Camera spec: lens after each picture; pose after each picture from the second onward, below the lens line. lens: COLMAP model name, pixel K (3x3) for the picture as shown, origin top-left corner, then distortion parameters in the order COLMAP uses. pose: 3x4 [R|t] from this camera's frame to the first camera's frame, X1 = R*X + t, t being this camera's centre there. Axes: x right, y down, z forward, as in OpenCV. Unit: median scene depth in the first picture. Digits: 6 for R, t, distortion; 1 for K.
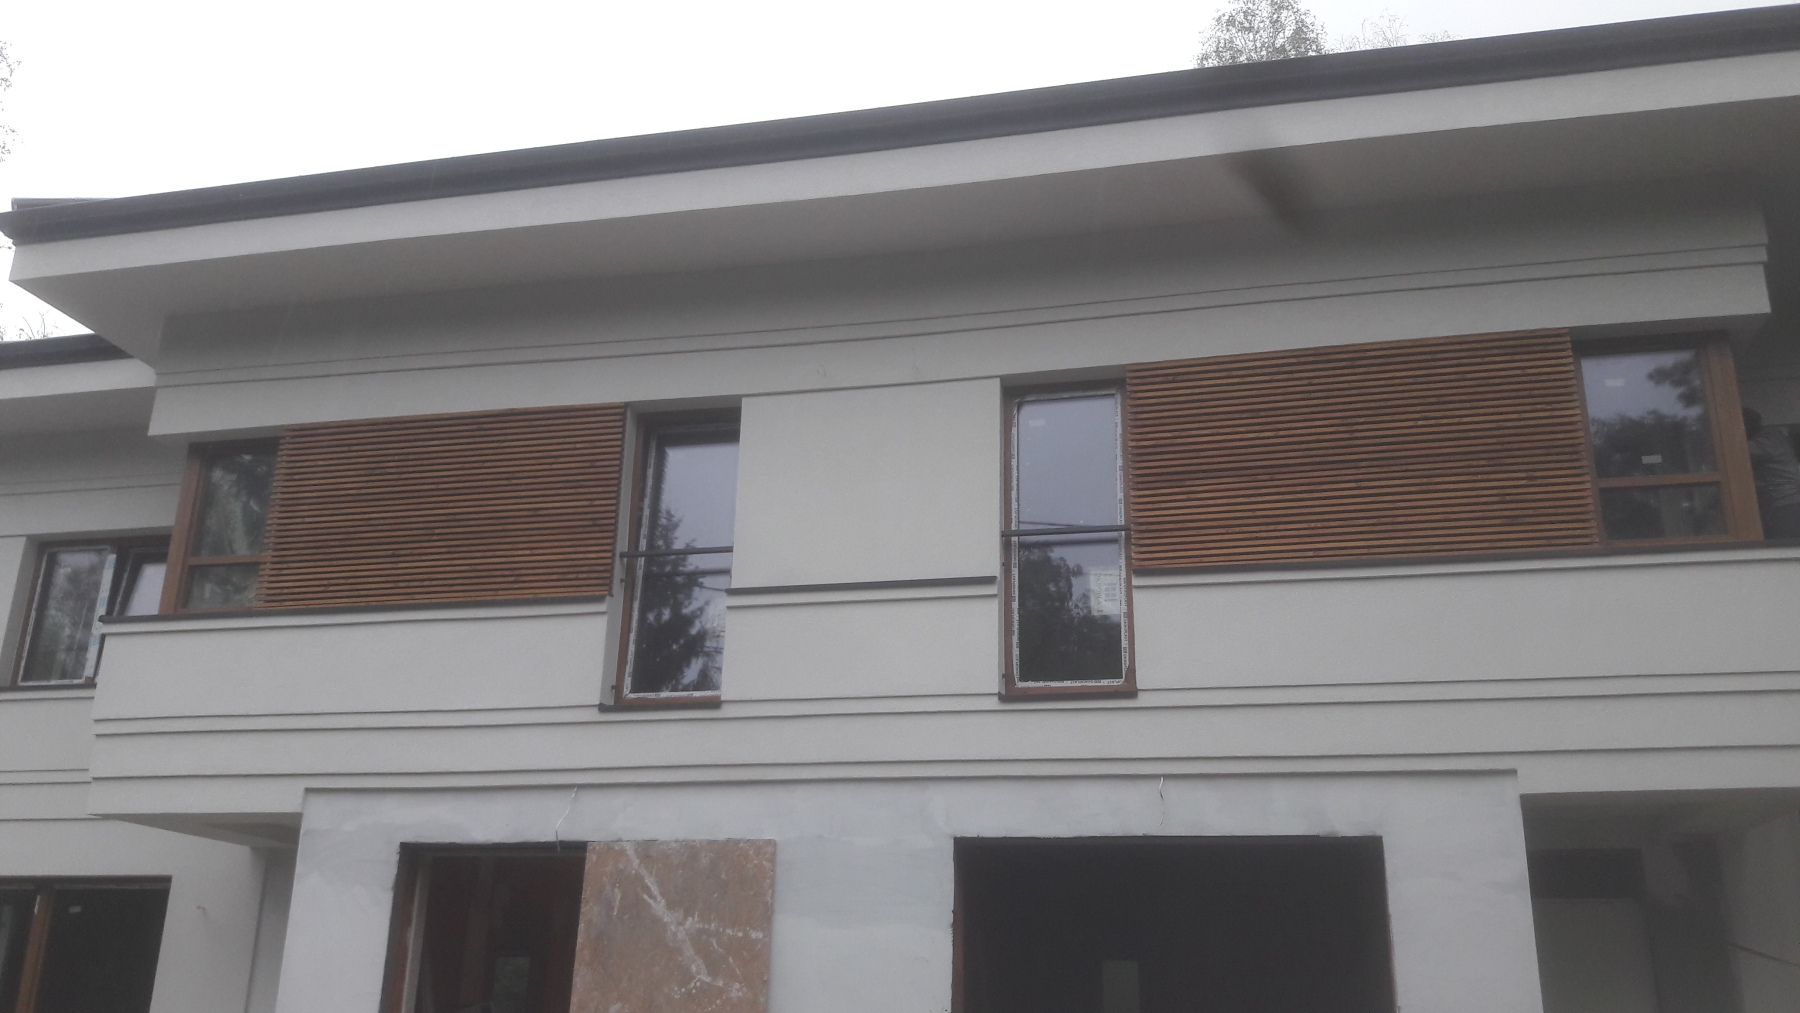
lens RADIAL K [[1488.5, 0, 900.6], [0, 1488.5, 541.6], [0, 0, 1]] dist [0.074092, -0.160033]
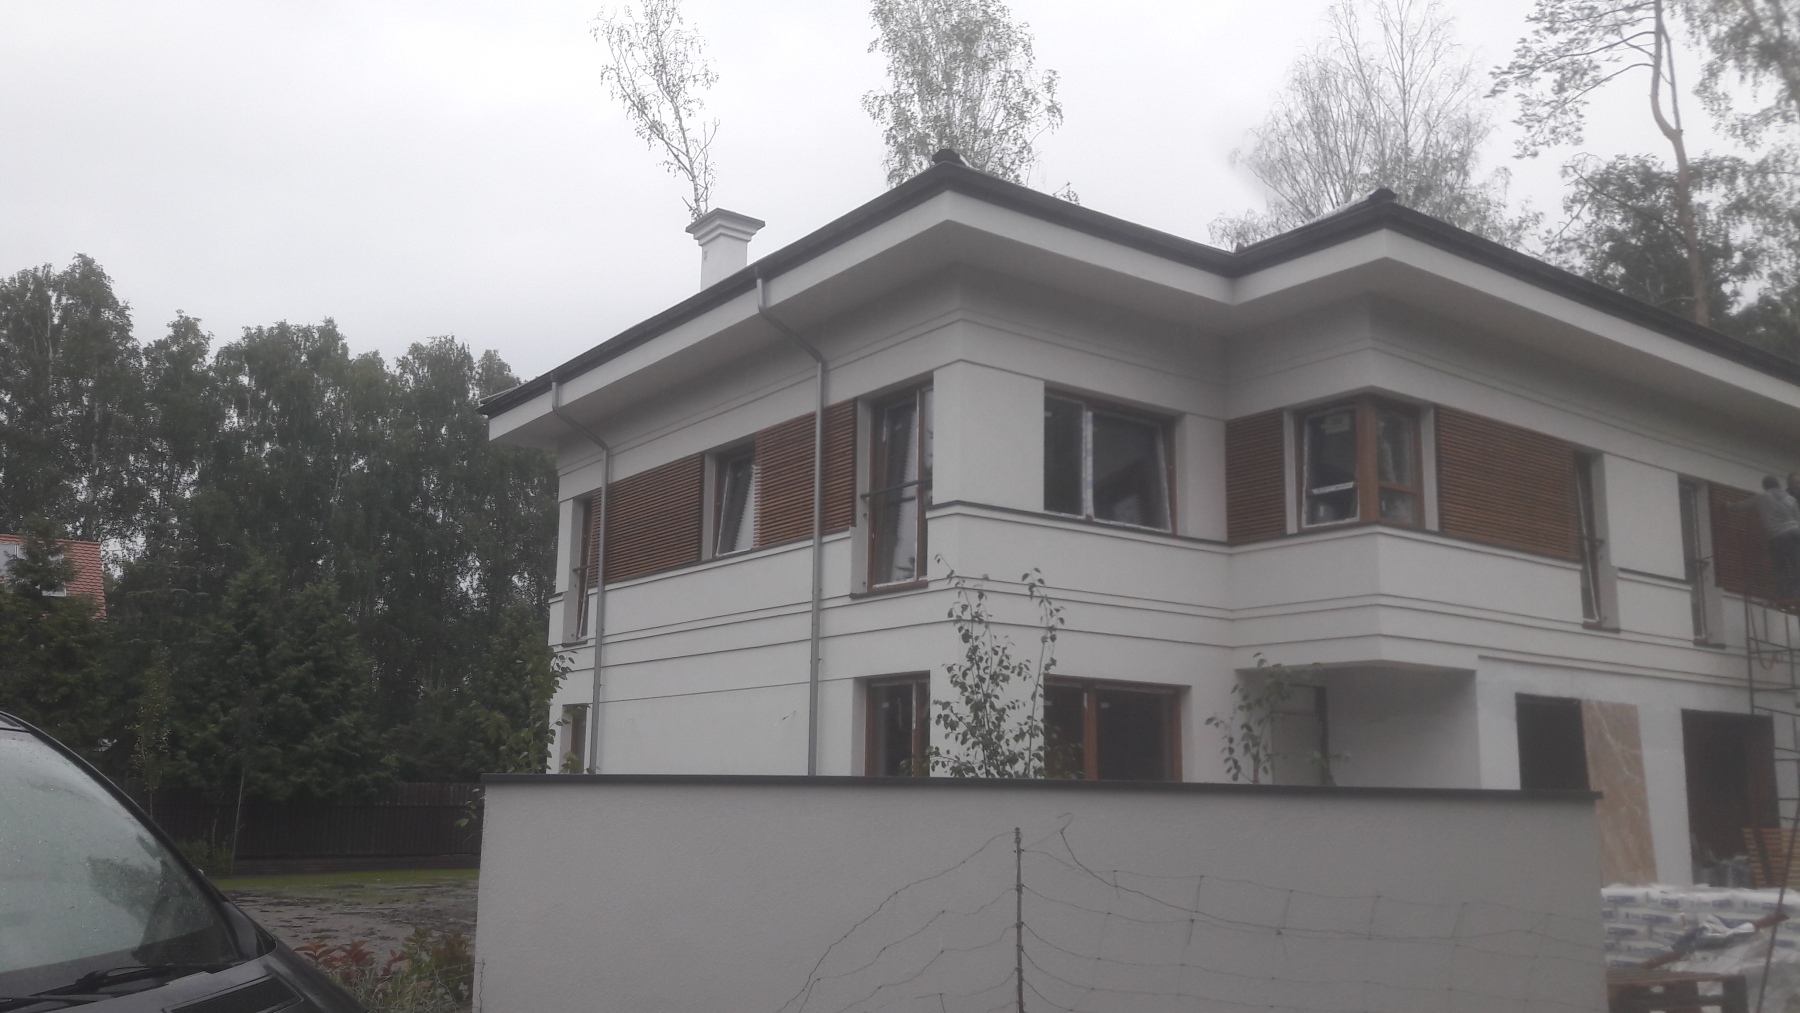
lens RADIAL K [[1471.3, 0, 913.9], [0, 1471.3, 546.9], [0, 0, 1]] dist [0.111135, -0.254652]
pose [[0.651770, 0.125826, 0.747907, -2.082021], [-0.232991, 0.971673, 0.039570, 0.138125], [-0.721742, -0.200046, 0.662624, 0.427869]]
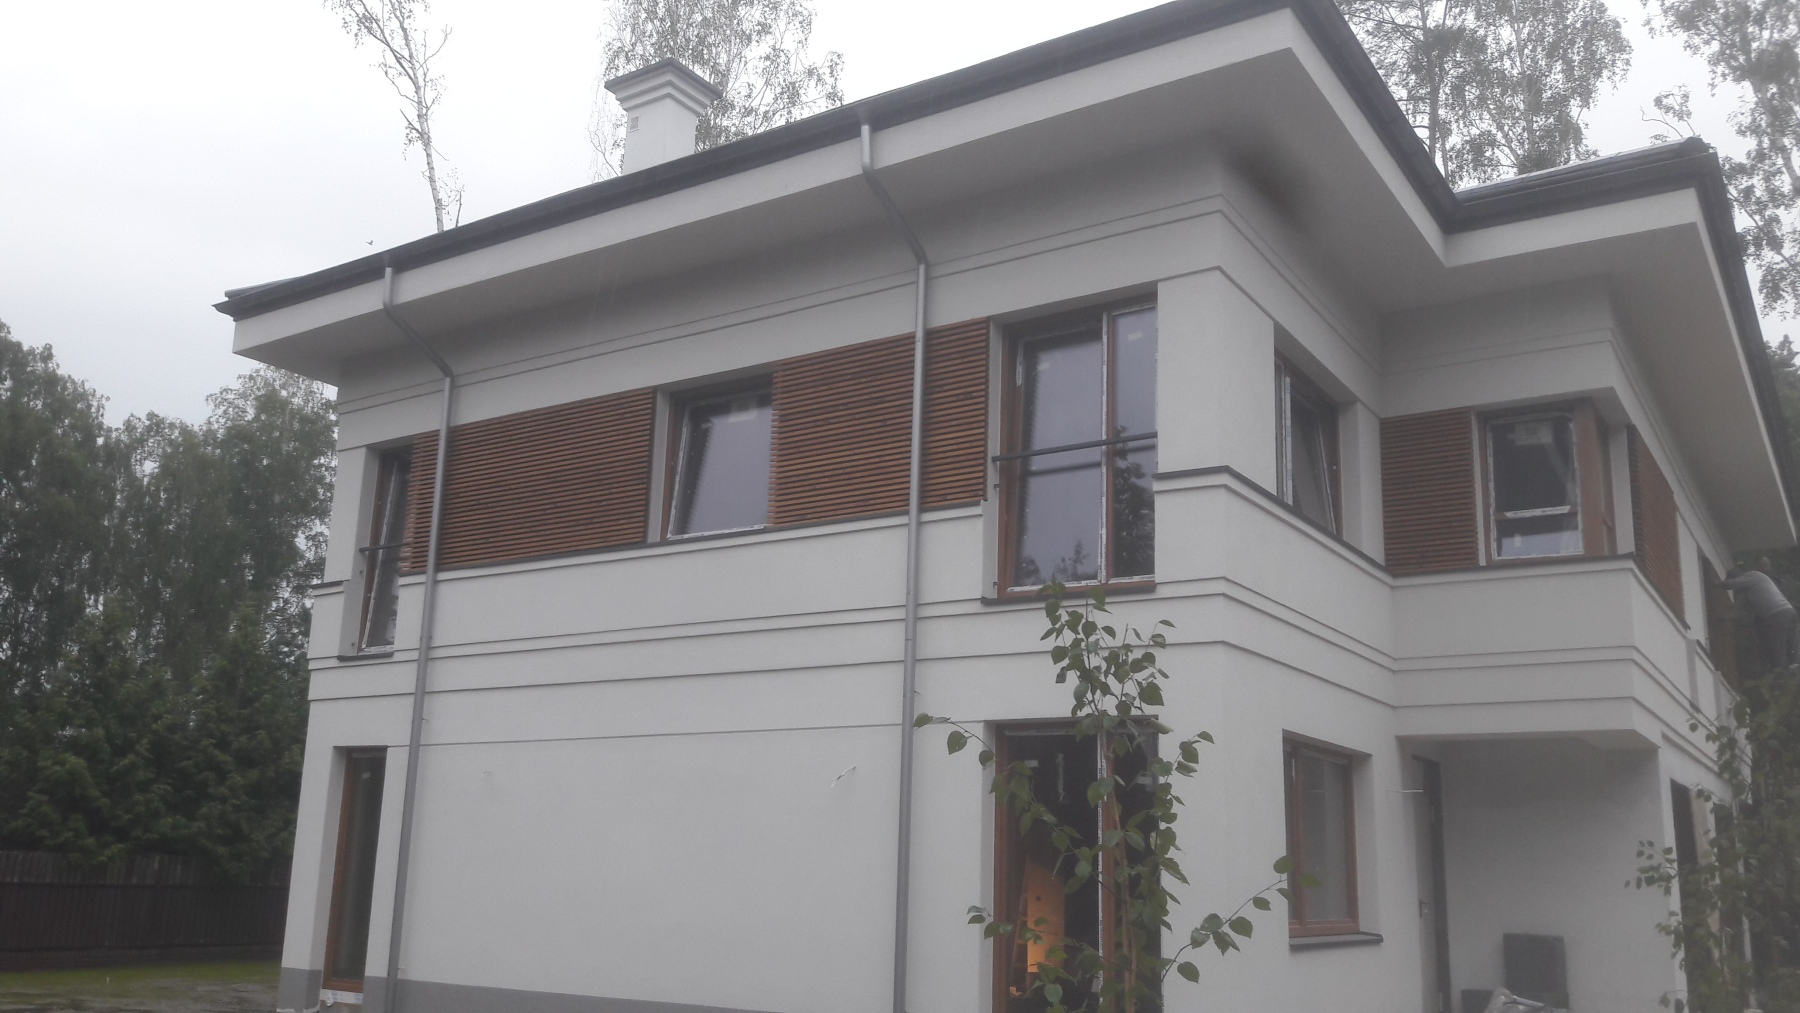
lens RADIAL K [[1462.2, 0, 941.3], [0, 1462.2, 557.4], [0, 0, 1]] dist [0.104184, -0.243334]
pose [[0.348865, 0.198926, 0.915818, -1.933431], [-0.300536, 0.949350, -0.091725, 0.346392], [-0.887677, -0.243237, 0.390979, 1.135349]]
